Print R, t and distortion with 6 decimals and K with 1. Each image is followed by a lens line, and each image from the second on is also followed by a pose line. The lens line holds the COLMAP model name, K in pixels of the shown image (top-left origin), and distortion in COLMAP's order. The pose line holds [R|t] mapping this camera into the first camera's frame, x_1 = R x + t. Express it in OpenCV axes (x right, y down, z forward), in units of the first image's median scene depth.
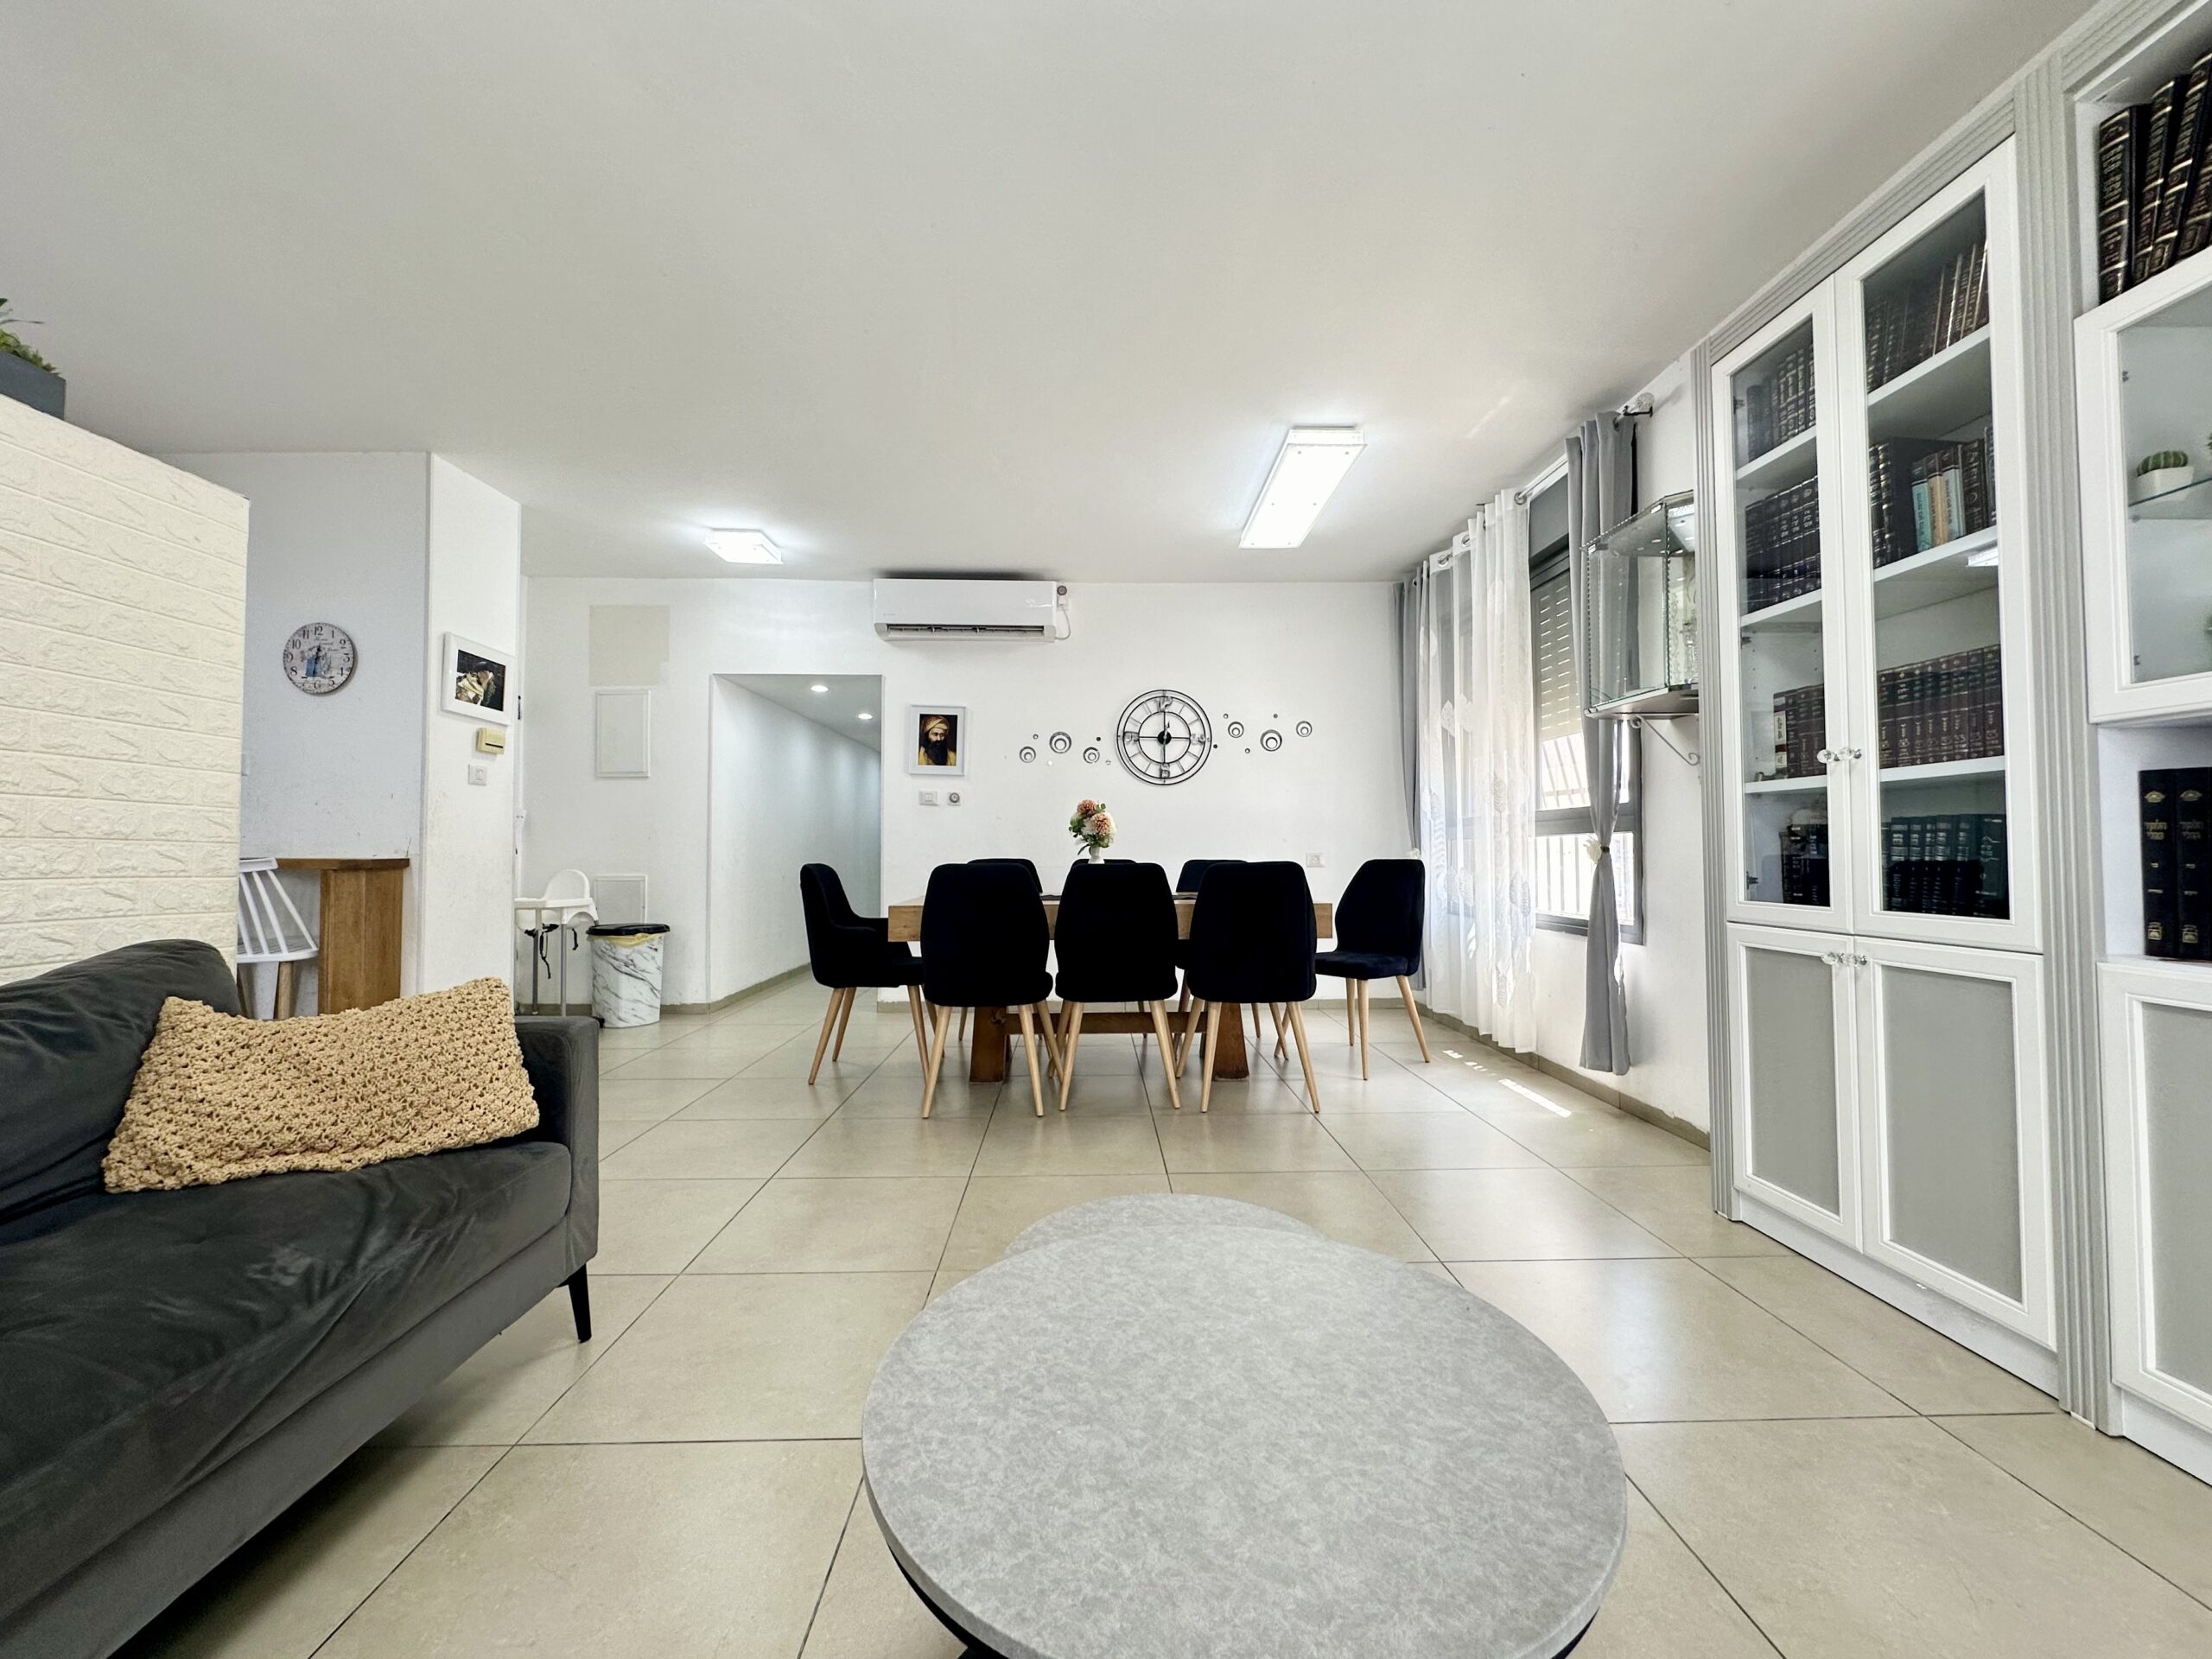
lens RADIAL K [[881.4, 0, 1106.0], [0, 881.4, 829.5], [0, 0, 1]] dist [-0.003295, 0.000756]
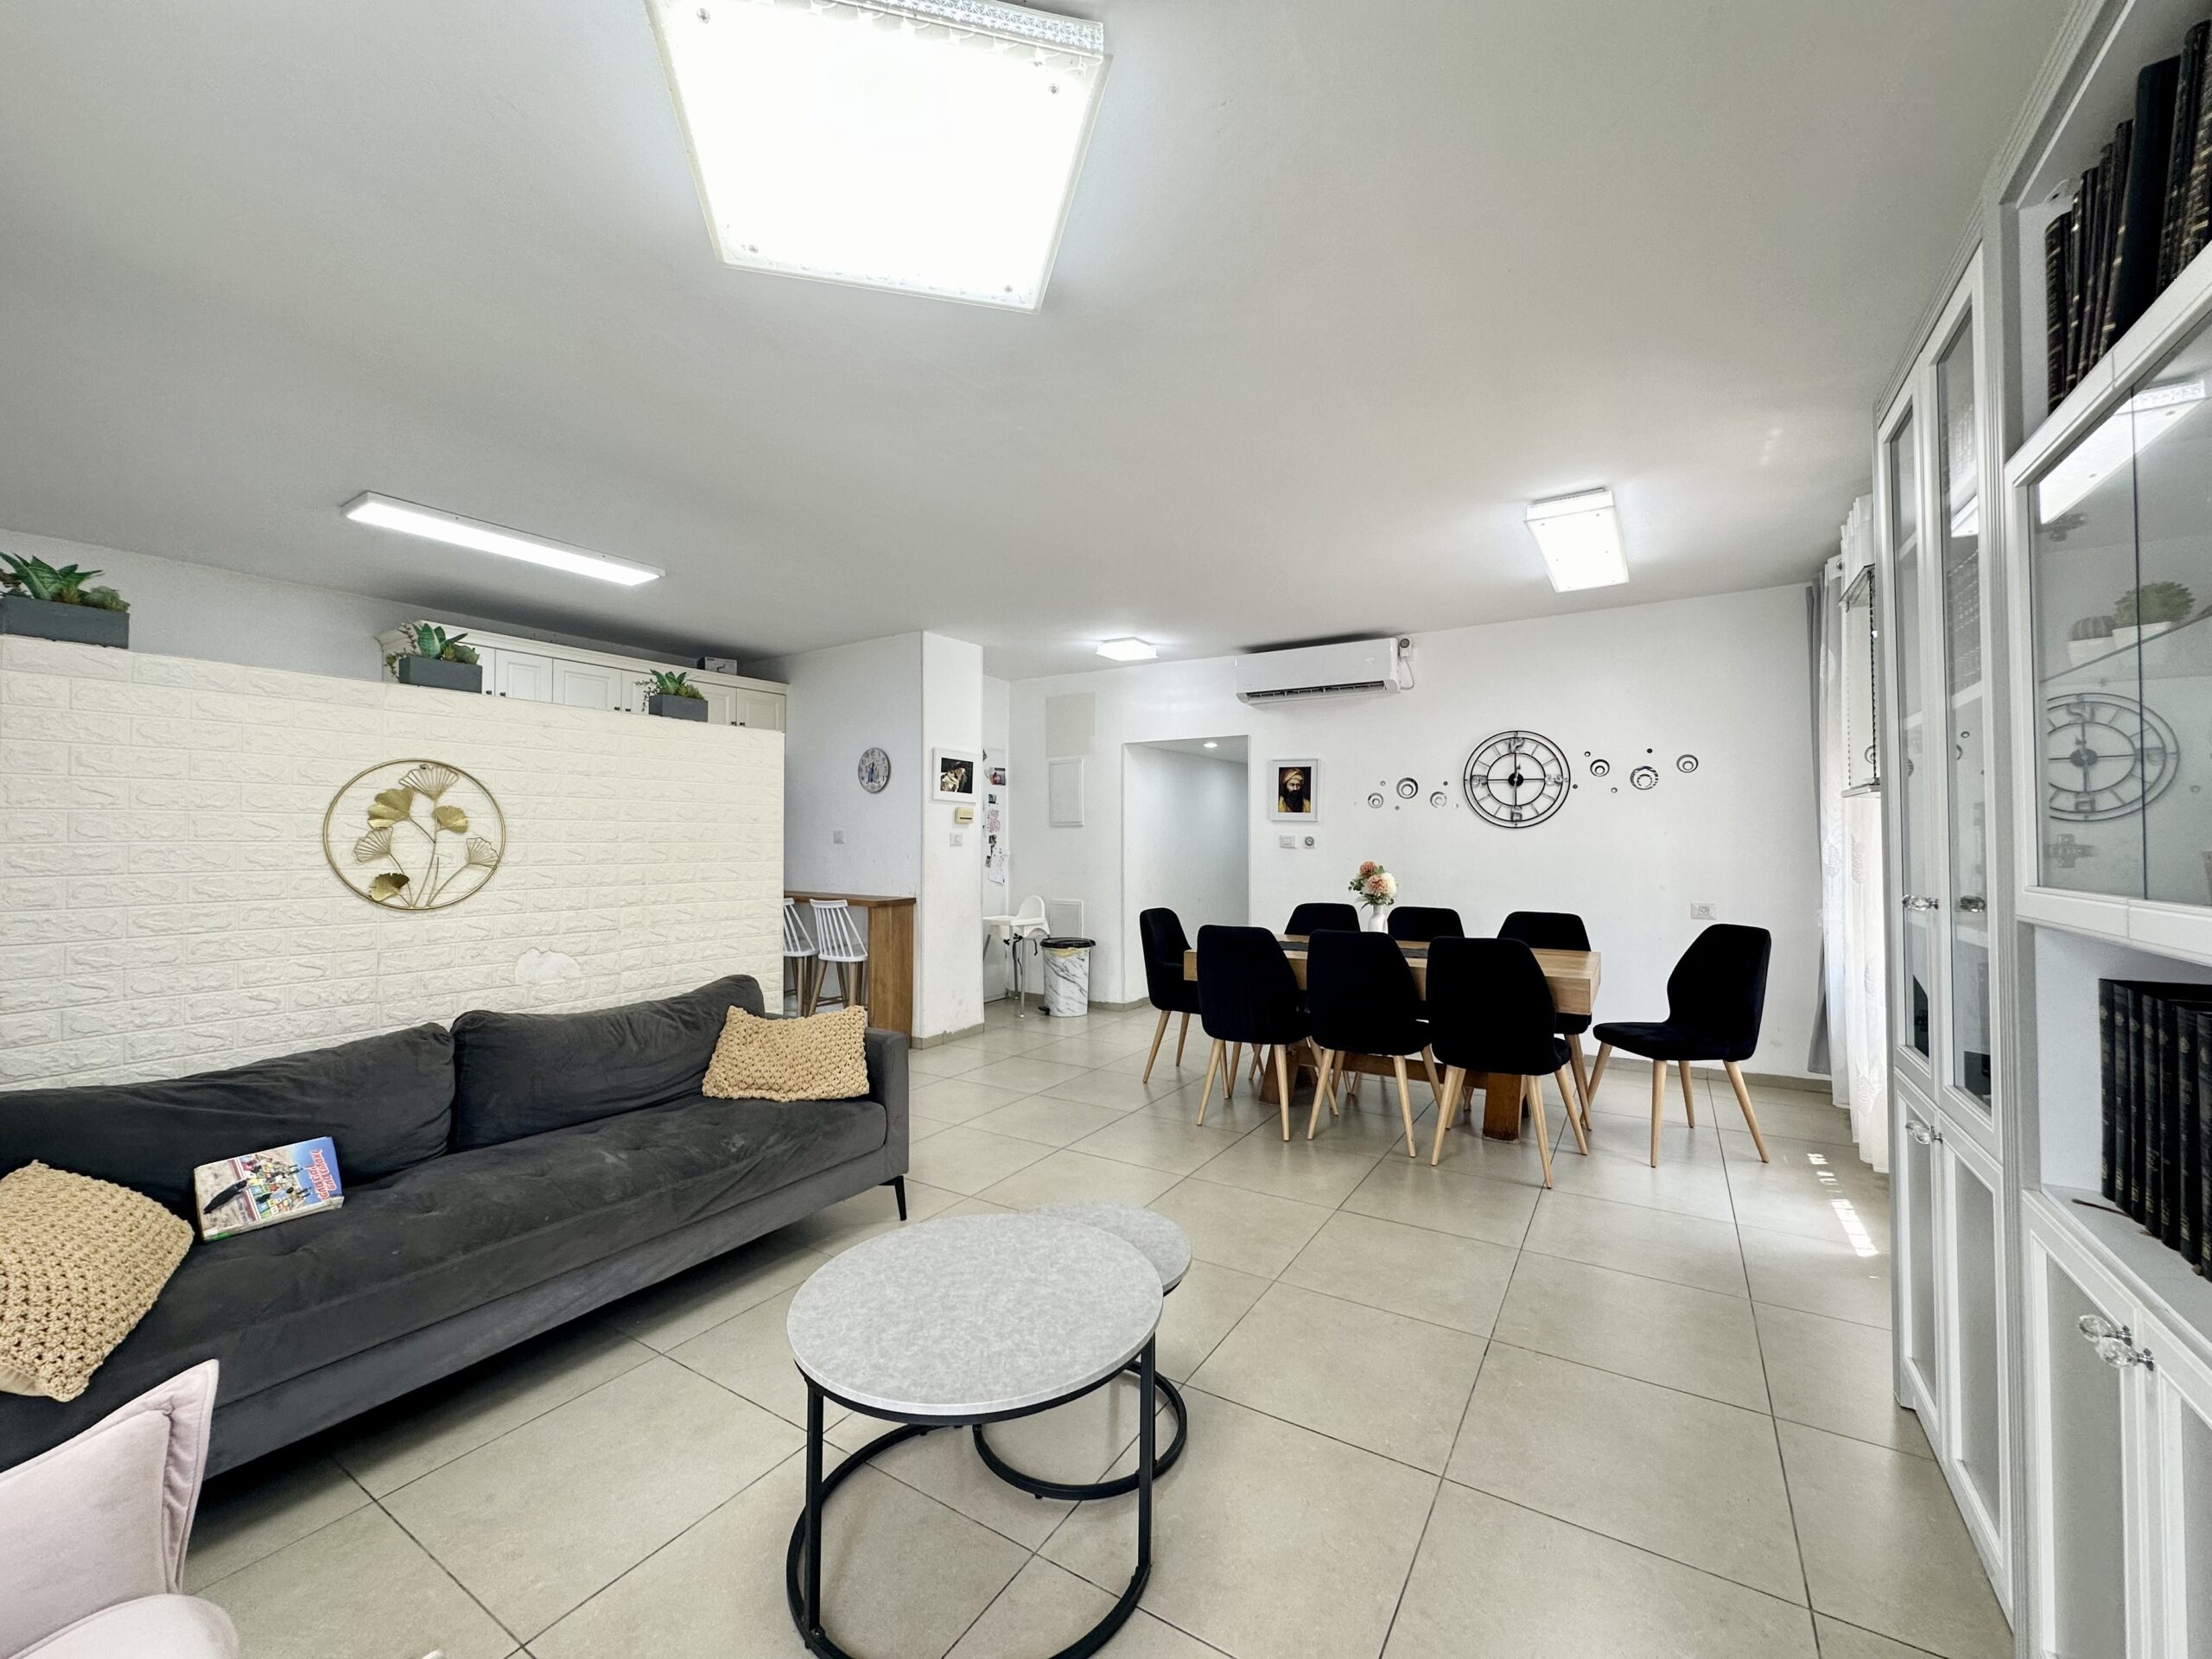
lens RADIAL K [[881.4, 0, 1106.0], [0, 881.4, 829.5], [0, 0, 1]] dist [-0.003295, 0.000756]
pose [[0.833799, -0.007101, -0.552023, 0.360094], [0.013677, 0.999876, 0.007797, -0.099639], [0.551899, -0.014052, 0.833793, -0.108512]]
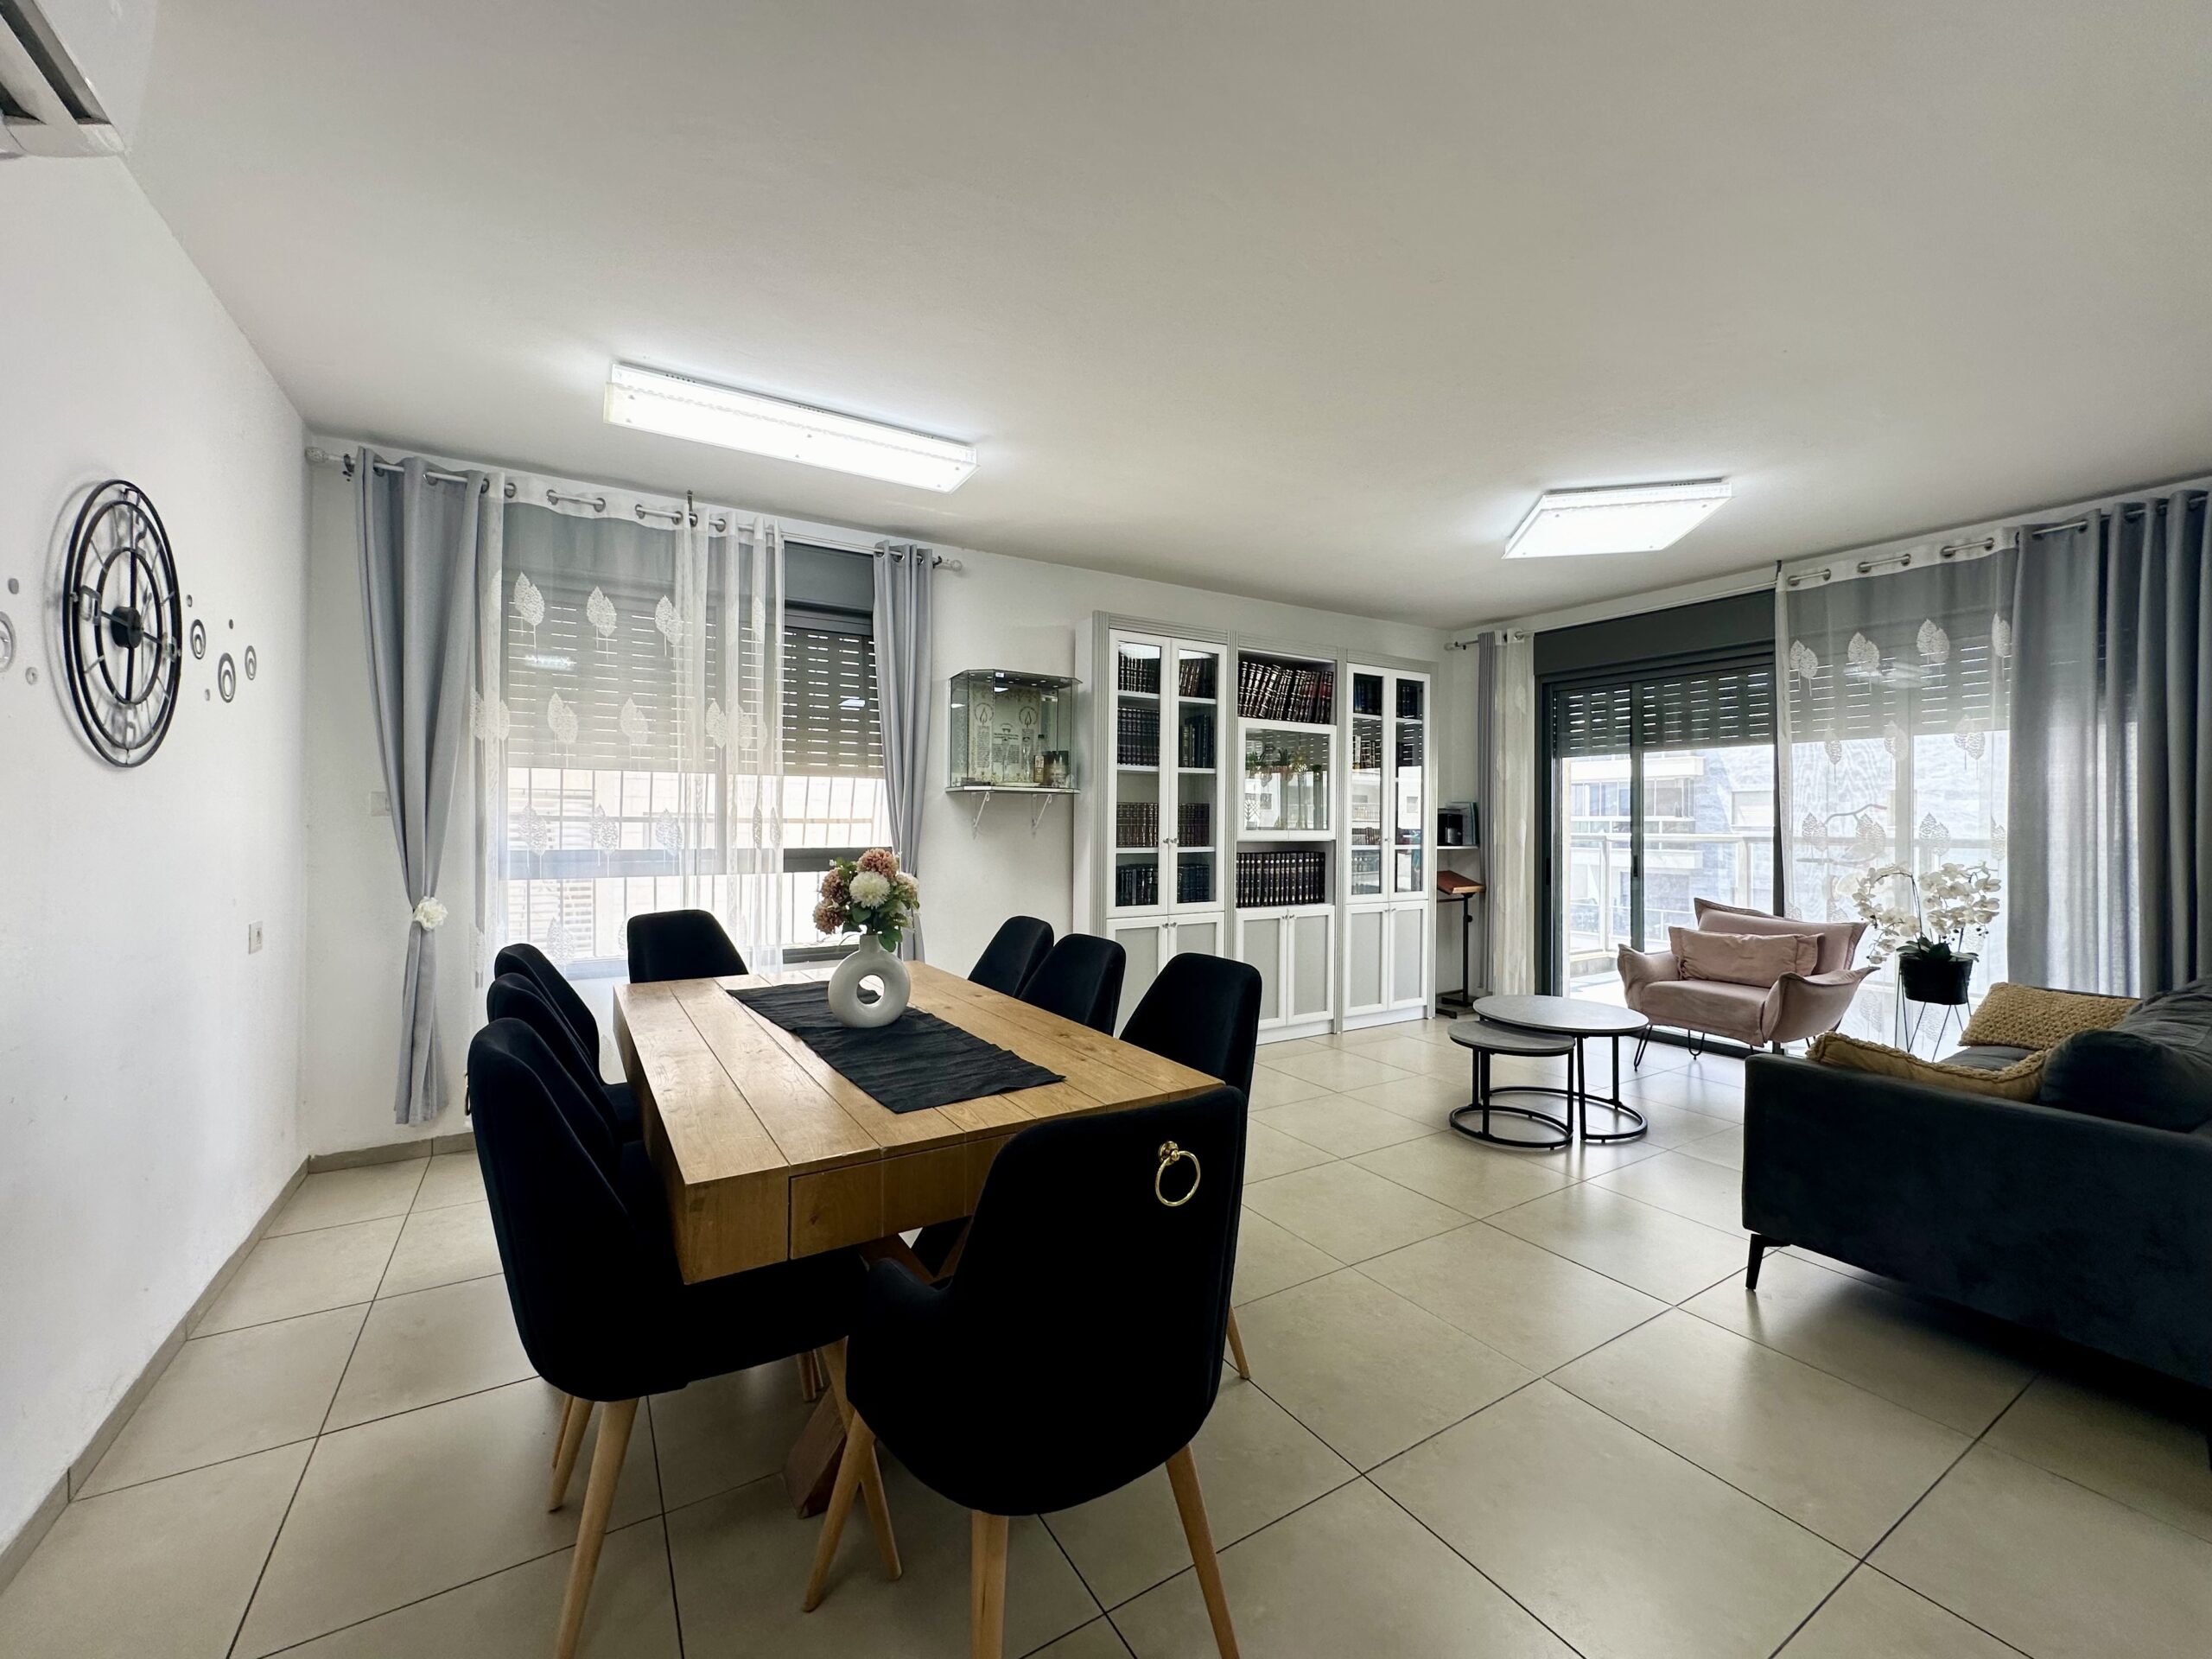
lens RADIAL K [[881.4, 0, 1106.0], [0, 881.4, 829.5], [0, 0, 1]] dist [-0.003295, 0.000756]
pose [[-0.497275, -0.008456, 0.867552, -0.661330], [-0.027400, 0.999607, -0.005962, -0.054464], [-0.867160, -0.026736, -0.497311, 1.335981]]
